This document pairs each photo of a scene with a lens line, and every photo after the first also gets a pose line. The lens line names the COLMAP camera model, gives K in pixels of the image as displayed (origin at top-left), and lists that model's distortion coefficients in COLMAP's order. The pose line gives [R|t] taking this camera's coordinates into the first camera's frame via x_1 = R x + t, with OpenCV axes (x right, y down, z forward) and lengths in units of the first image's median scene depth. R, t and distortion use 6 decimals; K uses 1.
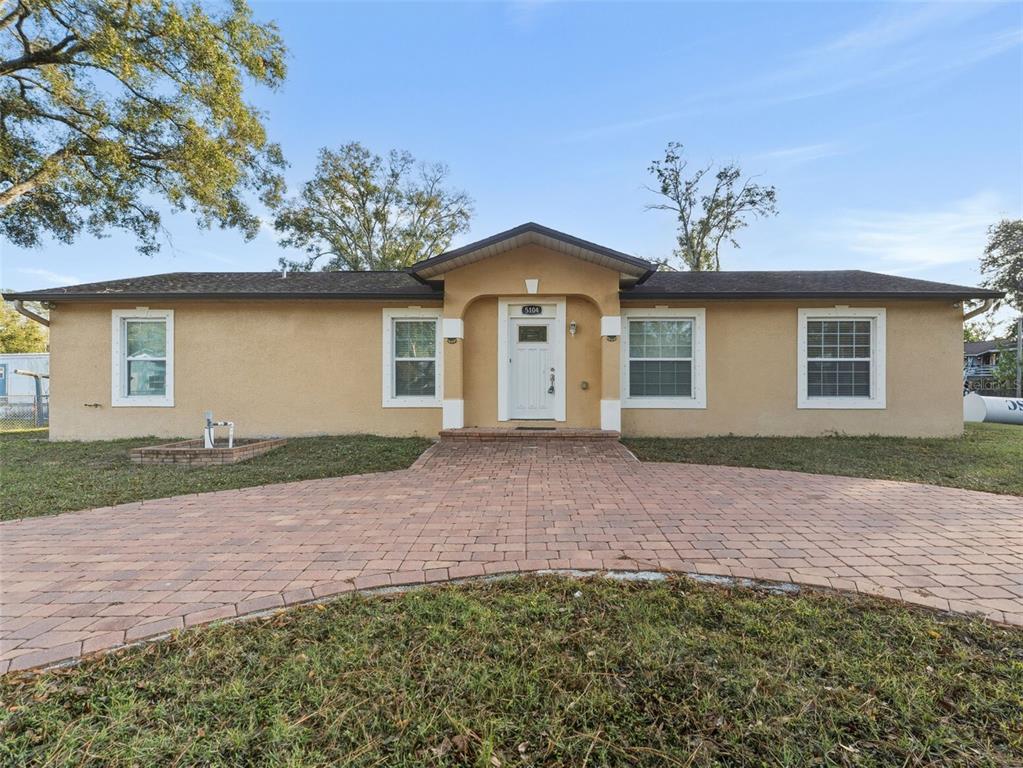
lens RADIAL K [[481.8, 0, 544.3], [0, 481.8, 380.4], [0, 0, 1]] dist [0.003114, -0.001869]
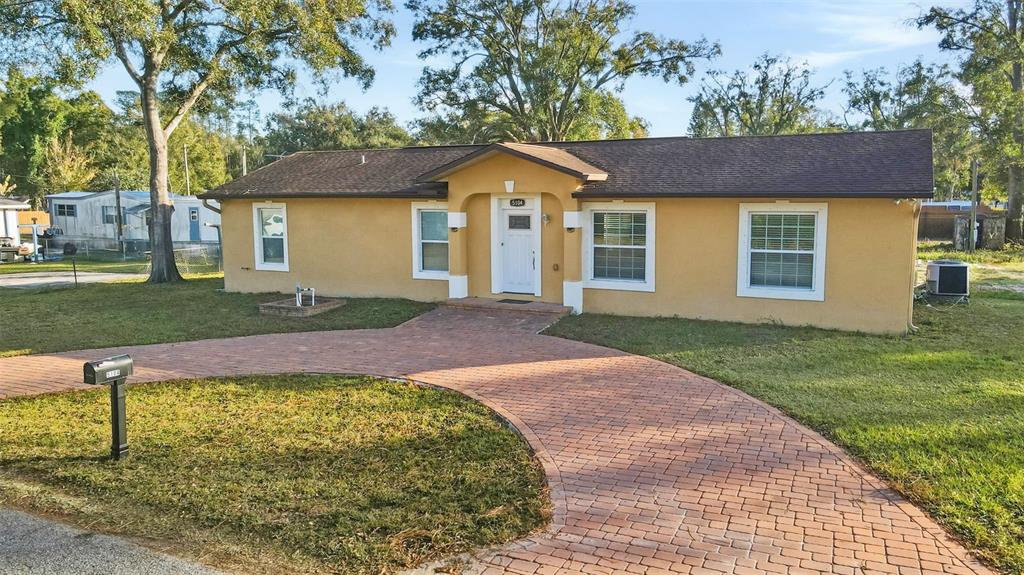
lens RADIAL K [[786.6, 0, 518.3], [0, 786.6, 265.5], [0, 0, 1]] dist [0.019248, 0.013937]
pose [[0.899805, 0.034810, -0.434901, 0.834112], [0.010768, 0.994736, 0.101900, -0.191334], [0.436159, -0.096373, 0.894694, -0.762765]]
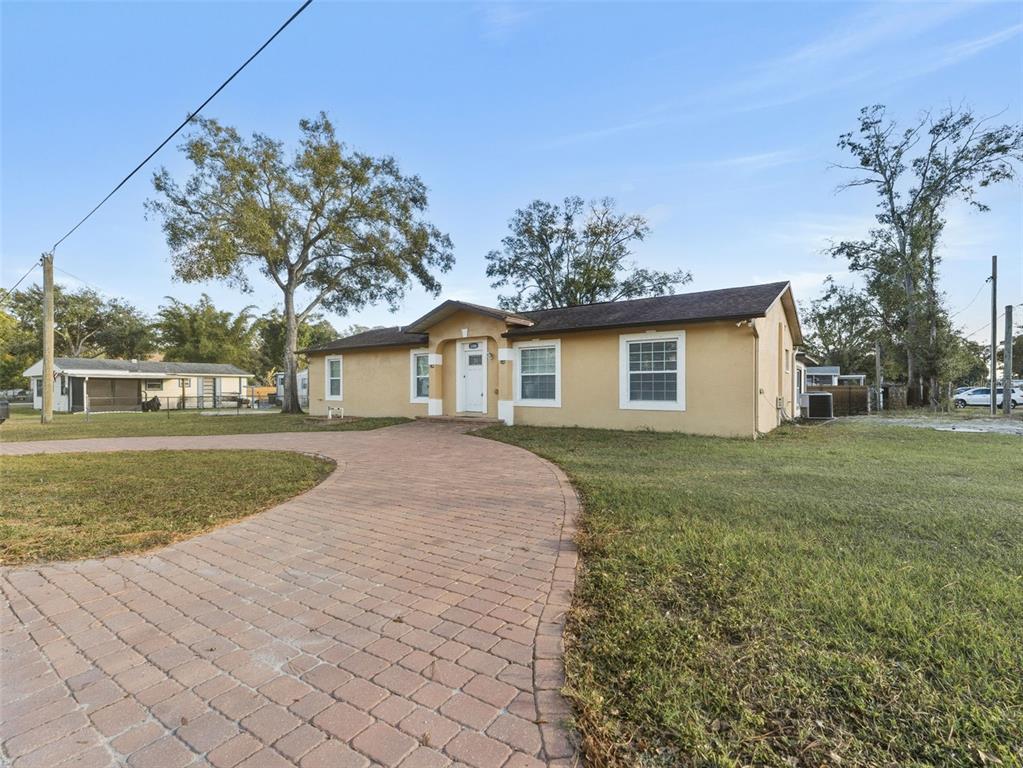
lens RADIAL K [[481.8, 0, 512.9], [0, 481.8, 378.1], [0, 0, 1]] dist [0.003114, -0.001869]
pose [[0.811951, -0.013594, -0.583568, 1.052417], [0.006381, 0.999876, -0.014414, -0.010880], [0.583691, 0.007980, 0.811937, -0.262345]]
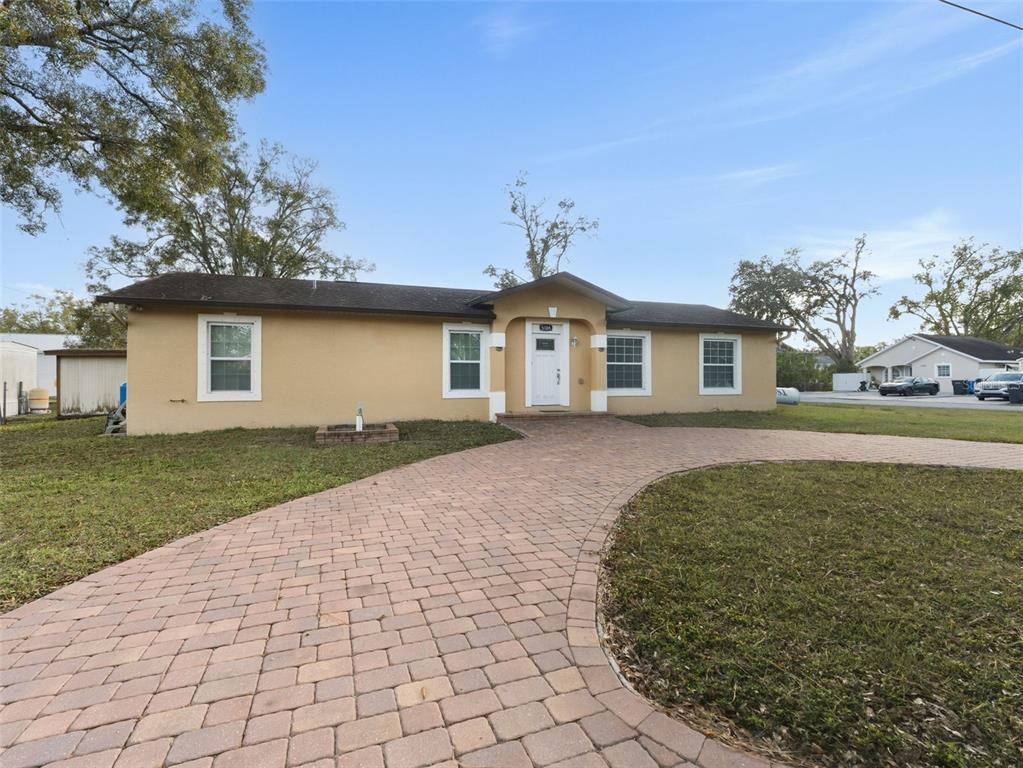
lens RADIAL K [[468.3, 0, 512.9], [0, 468.3, 377.3], [0, 0, 1]] dist [0.005486, 0.000154]
pose [[0.941006, -0.000530, 0.338390, -0.586282], [-0.002769, 0.999953, 0.009267, -0.013574], [-0.338379, -0.009657, 0.940960, -0.264227]]
